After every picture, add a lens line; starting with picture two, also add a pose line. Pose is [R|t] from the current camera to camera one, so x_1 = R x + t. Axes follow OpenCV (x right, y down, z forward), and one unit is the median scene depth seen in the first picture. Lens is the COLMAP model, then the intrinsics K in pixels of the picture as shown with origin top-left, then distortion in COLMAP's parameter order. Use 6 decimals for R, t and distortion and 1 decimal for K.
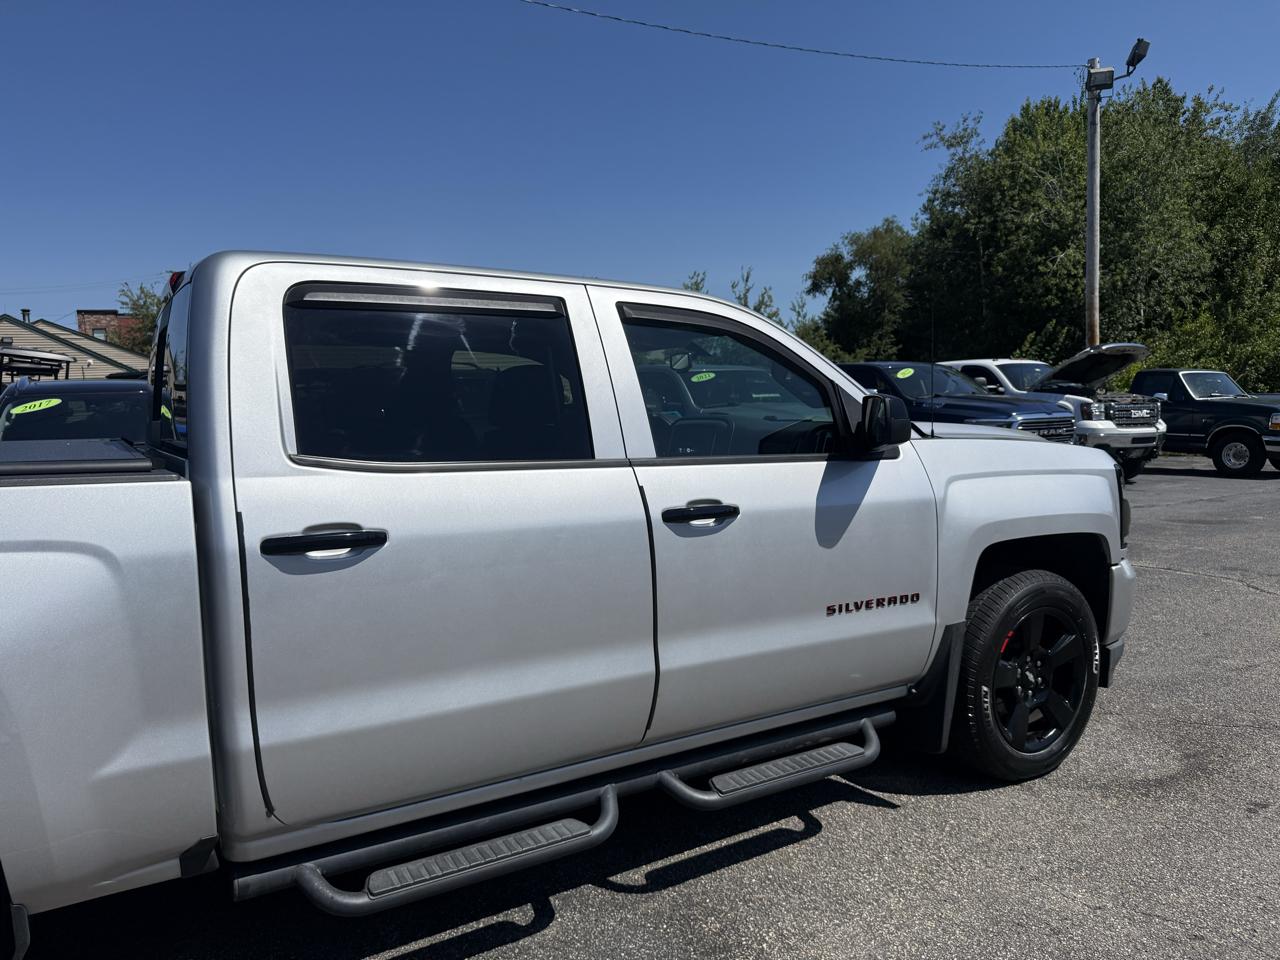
lens RADIAL K [[908.0, 0, 654.9], [0, 908.0, 473.9], [0, 0, 1]] dist [0.025320, -0.032836]
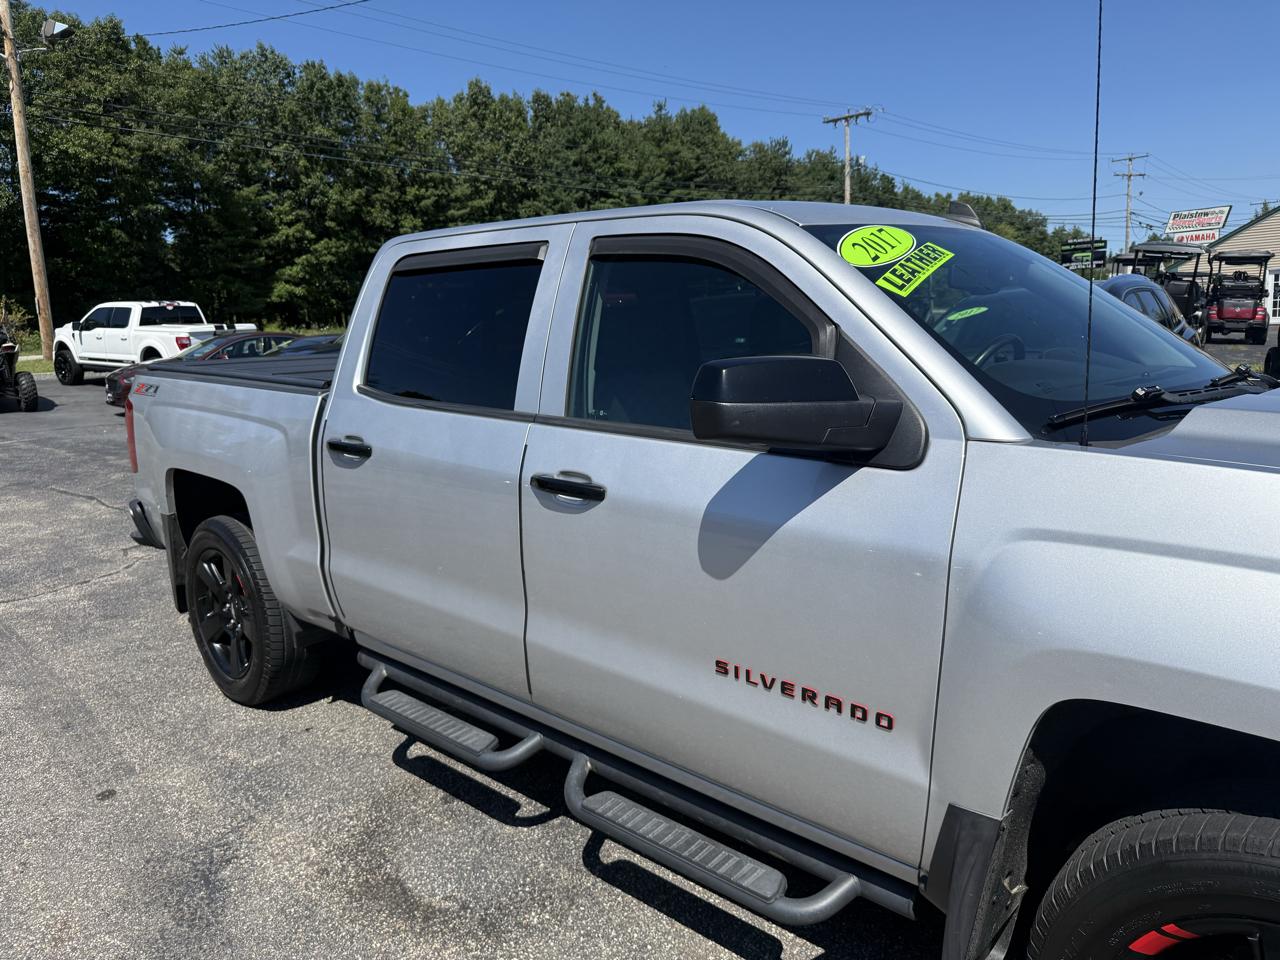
lens RADIAL K [[908.0, 0, 635.8], [0, 908.0, 474.2], [0, 0, 1]] dist [0.025320, -0.032836]
pose [[0.261091, 0.174770, -0.949361, 0.773909], [-0.051996, 0.984592, 0.166956, -0.101037], [0.963913, 0.005773, 0.266156, 0.728047]]
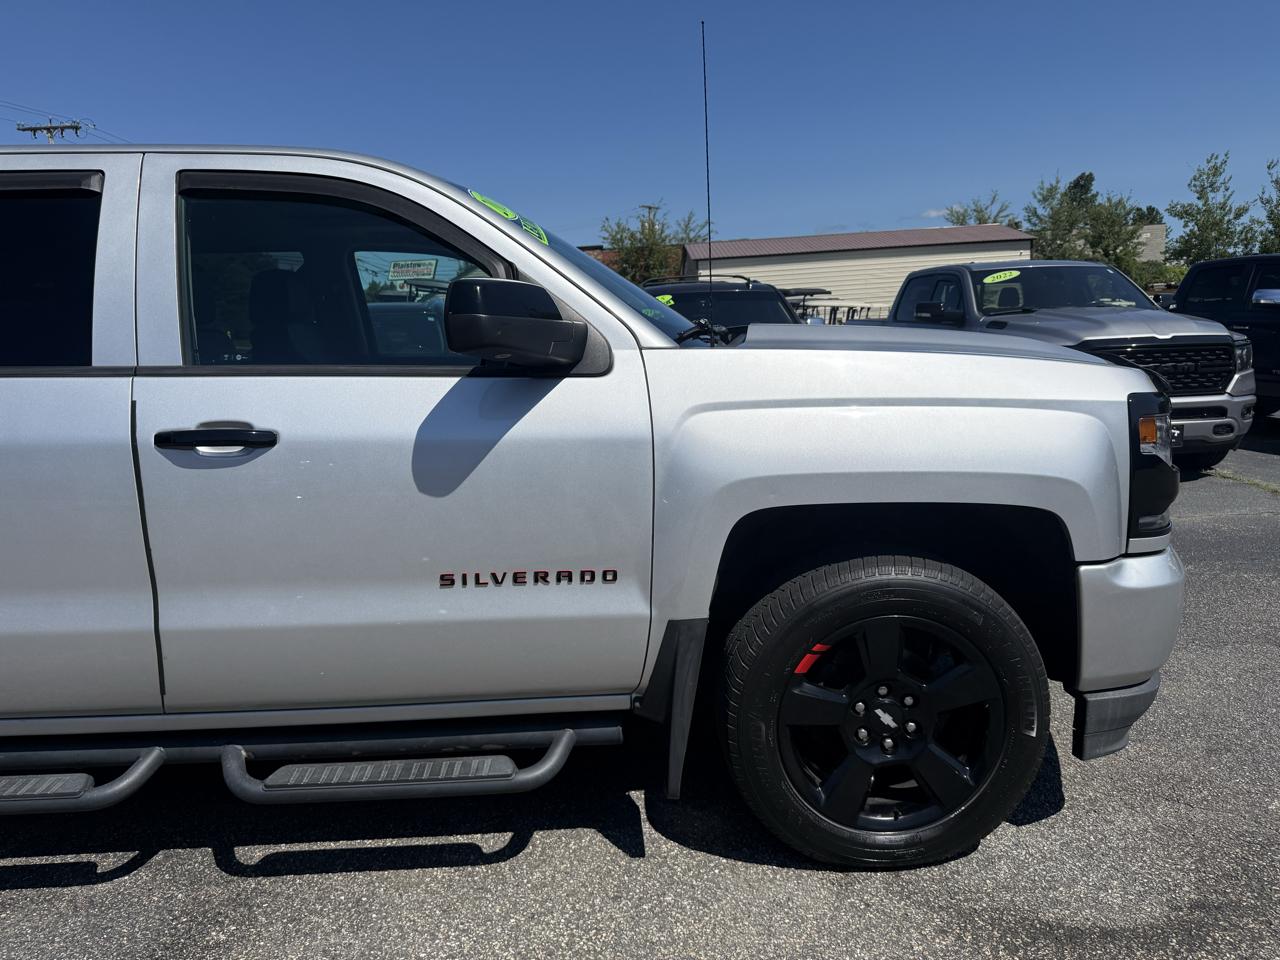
lens RADIAL K [[908.0, 0, 647.8], [0, 908.0, 483.2], [0, 0, 1]] dist [0.025320, -0.032836]
pose [[0.871025, 0.070861, -0.486100, 0.664257], [-0.023655, 0.994444, 0.102579, -0.006291], [0.490668, -0.077850, 0.867862, 0.433478]]
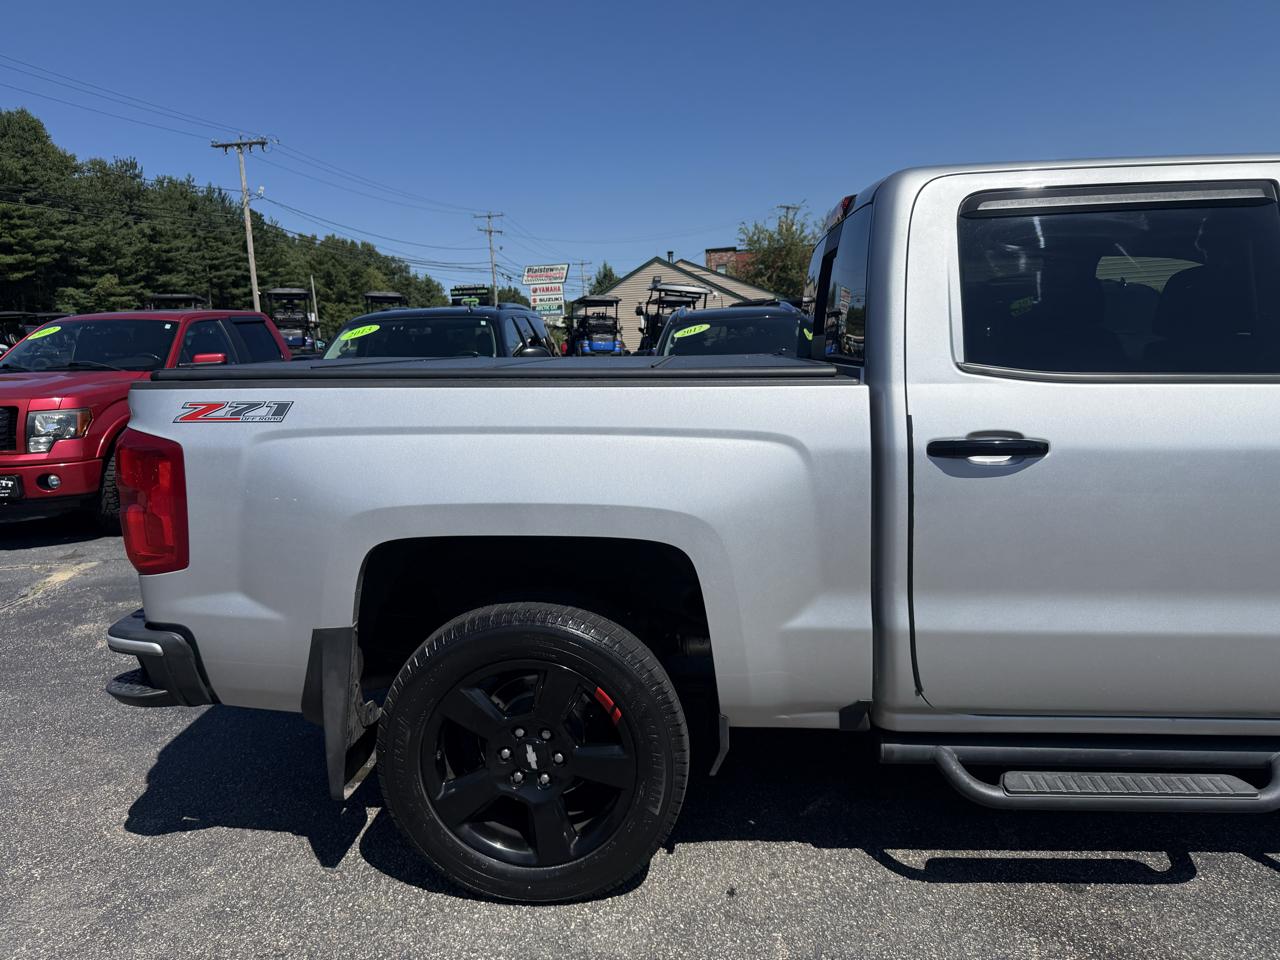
lens RADIAL K [[908.0, 0, 633.7], [0, 908.0, 480.5], [0, 0, 1]] dist [0.025320, -0.032836]
pose [[0.803058, 0.084854, -0.589829, -0.050135], [-0.031260, 0.994446, 0.100504, 0.013789], [0.595081, -0.062272, 0.801250, -0.045080]]
